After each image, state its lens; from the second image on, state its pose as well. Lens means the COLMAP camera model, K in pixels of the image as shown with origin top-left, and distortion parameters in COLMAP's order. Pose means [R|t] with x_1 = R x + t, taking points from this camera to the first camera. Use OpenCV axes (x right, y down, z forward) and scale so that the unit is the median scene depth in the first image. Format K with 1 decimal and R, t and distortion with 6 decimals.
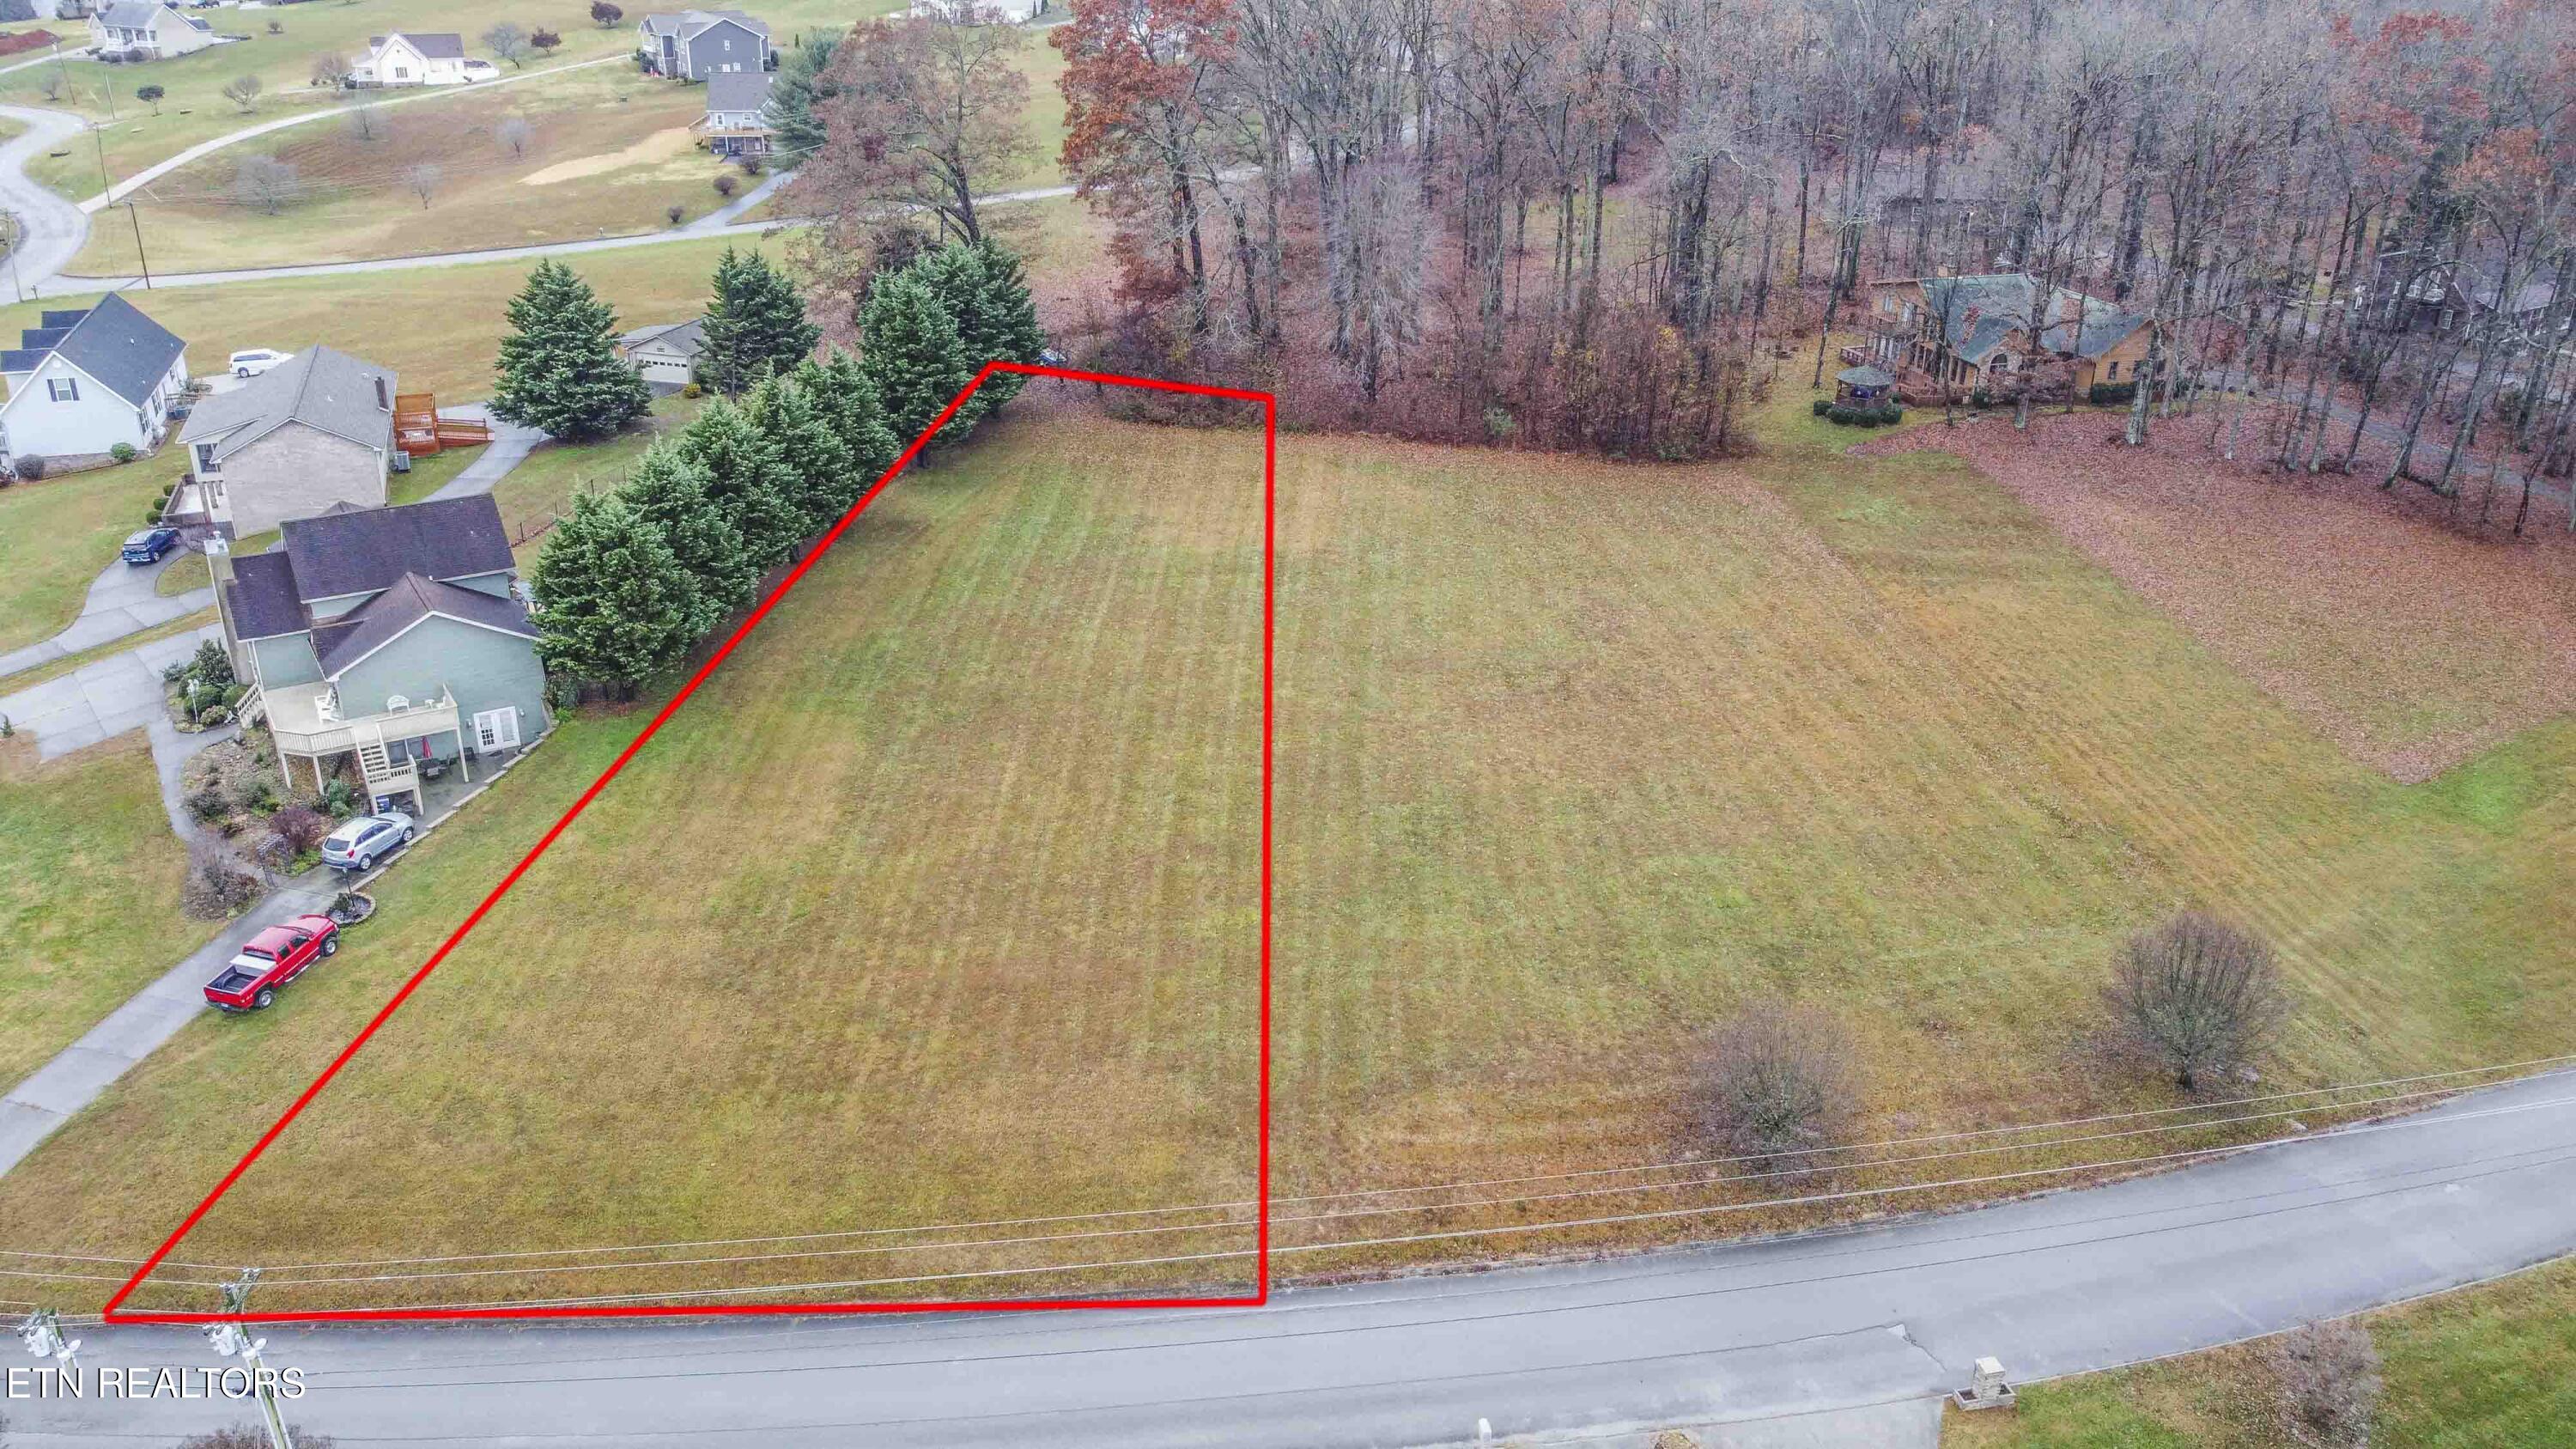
lens RADIAL K [[1956.3, 0, 1286.8], [0, 1956.3, 727.0], [0, 0, 1]] dist [0.005450, -0.005653]
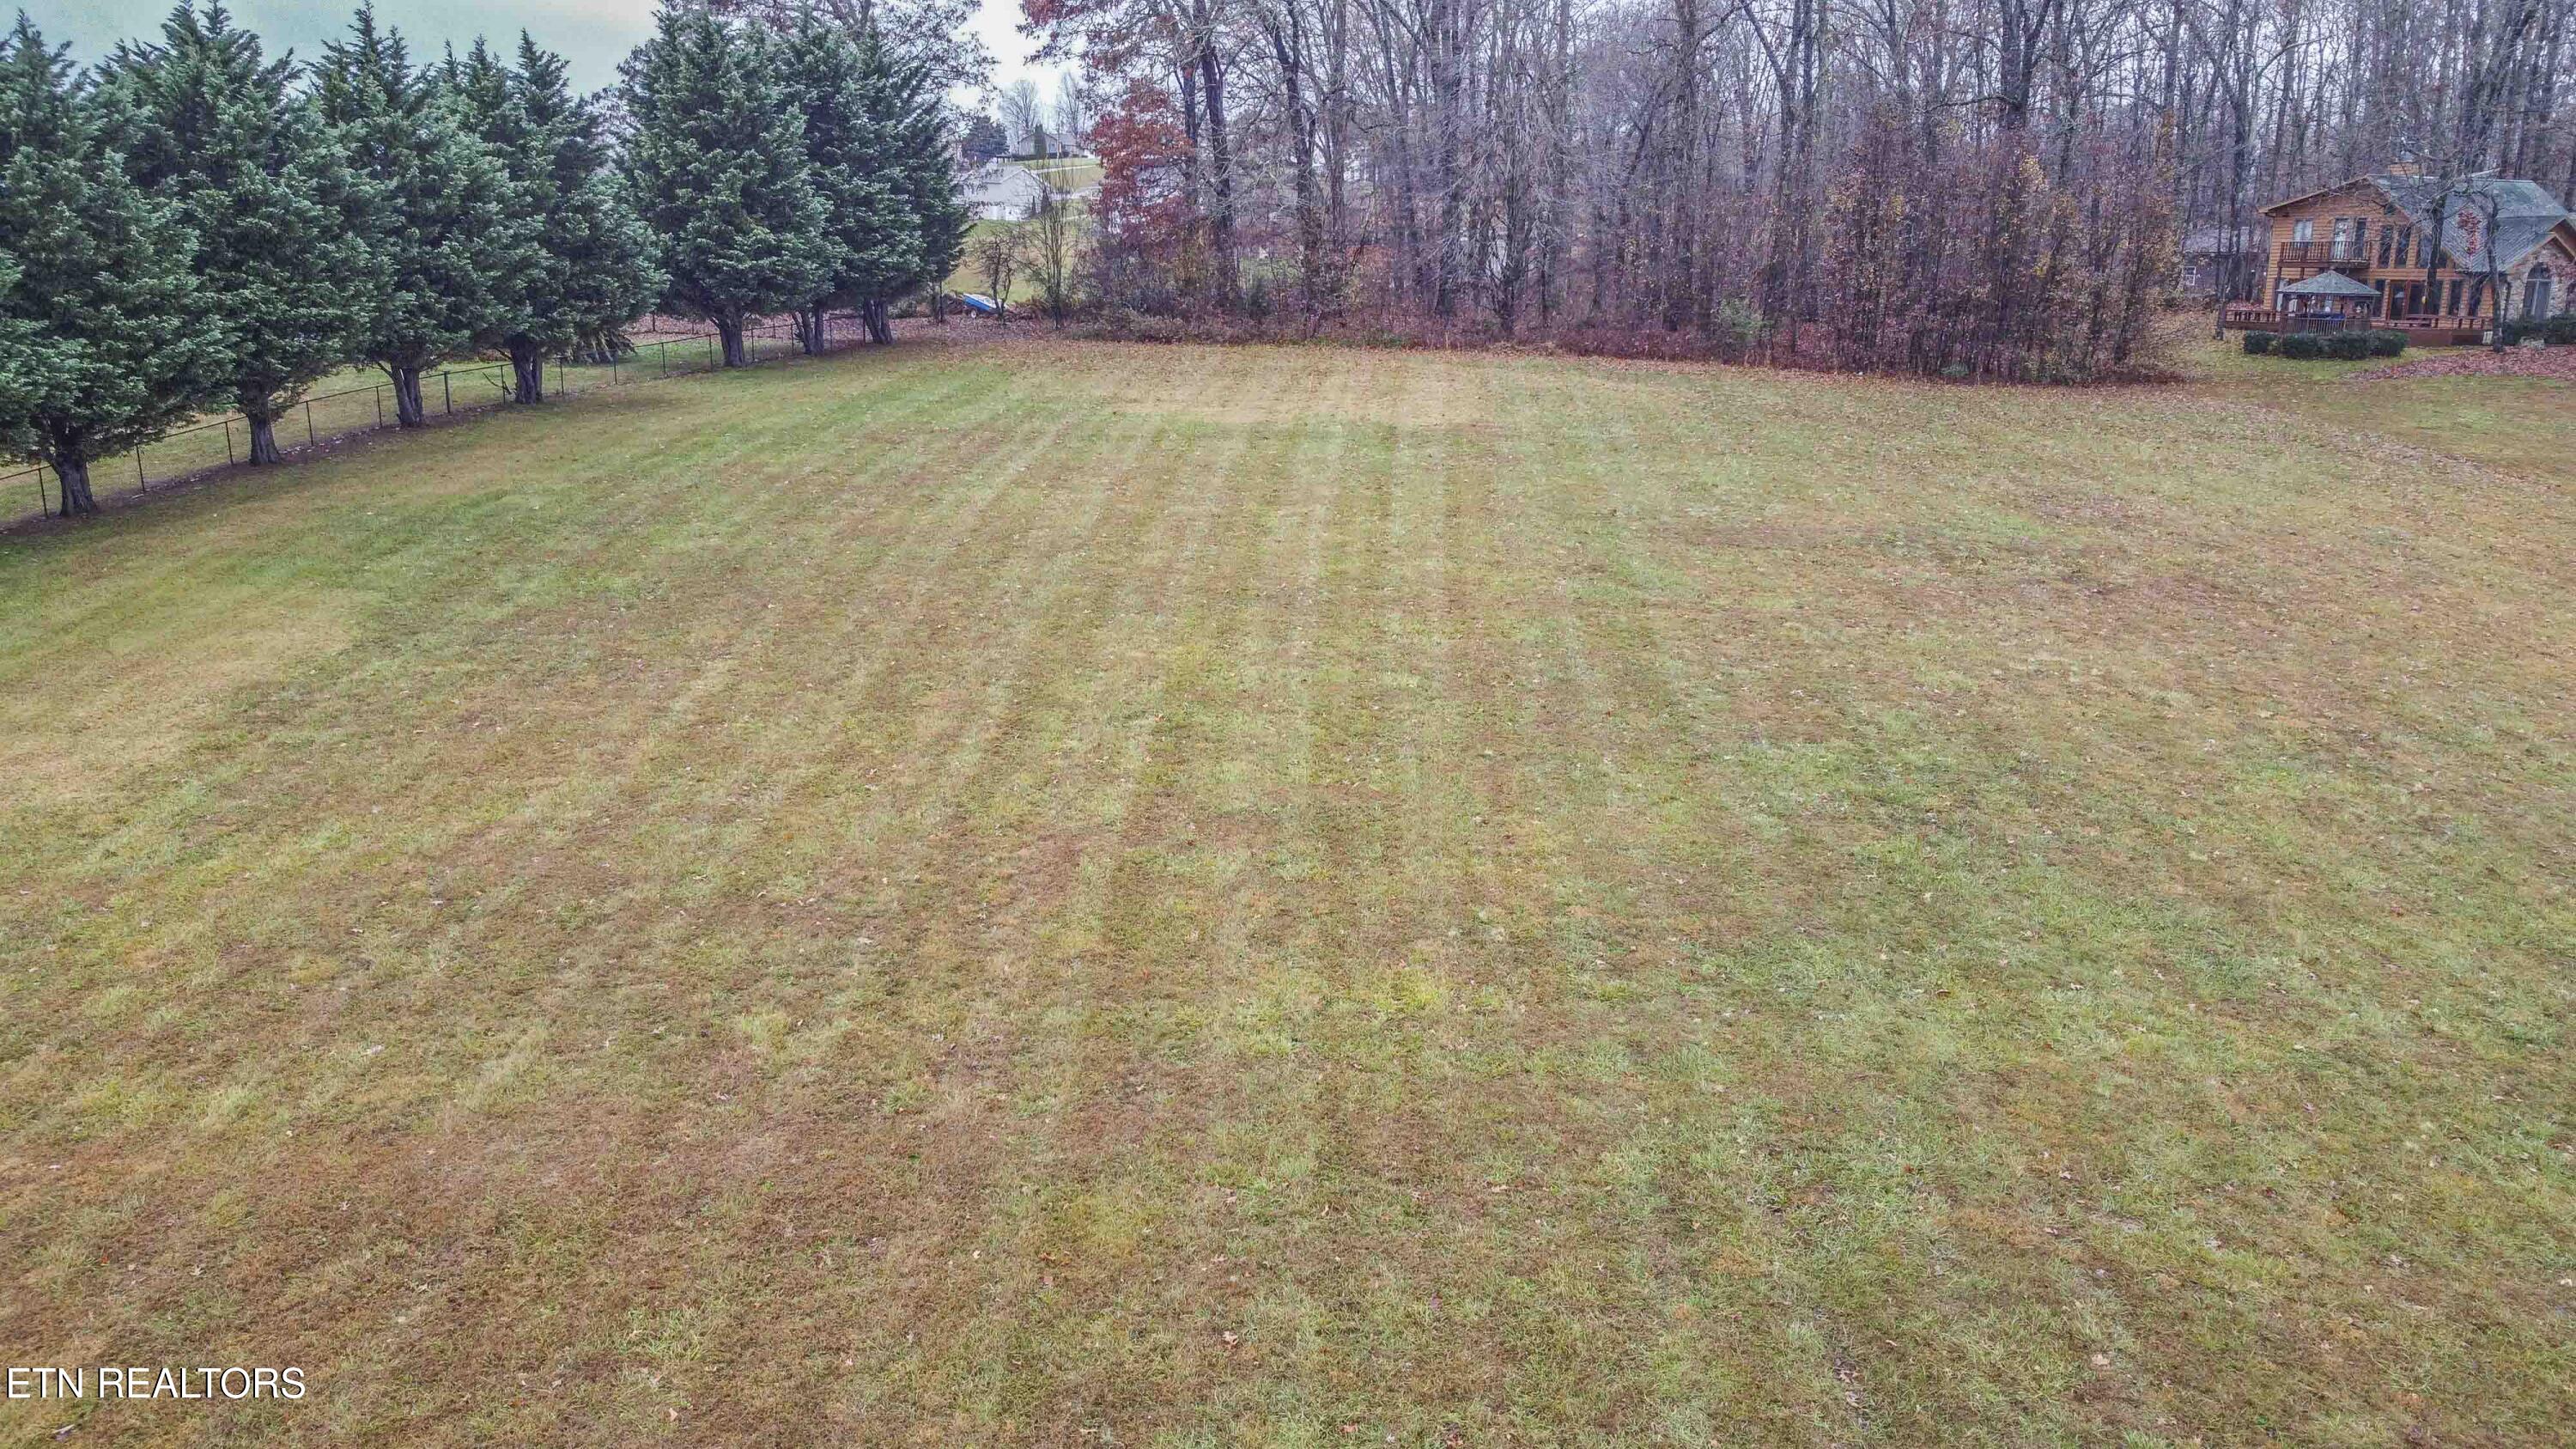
lens RADIAL K [[1956.3, 0, 1292.0], [0, 1956.3, 720.6], [0, 0, 1]] dist [0.005450, -0.005653]
pose [[0.999978, 0.006105, -0.002667, -0.032454], [-0.006502, 0.981497, -0.191366, 0.103889], [0.001450, 0.191379, 0.981515, 0.661611]]
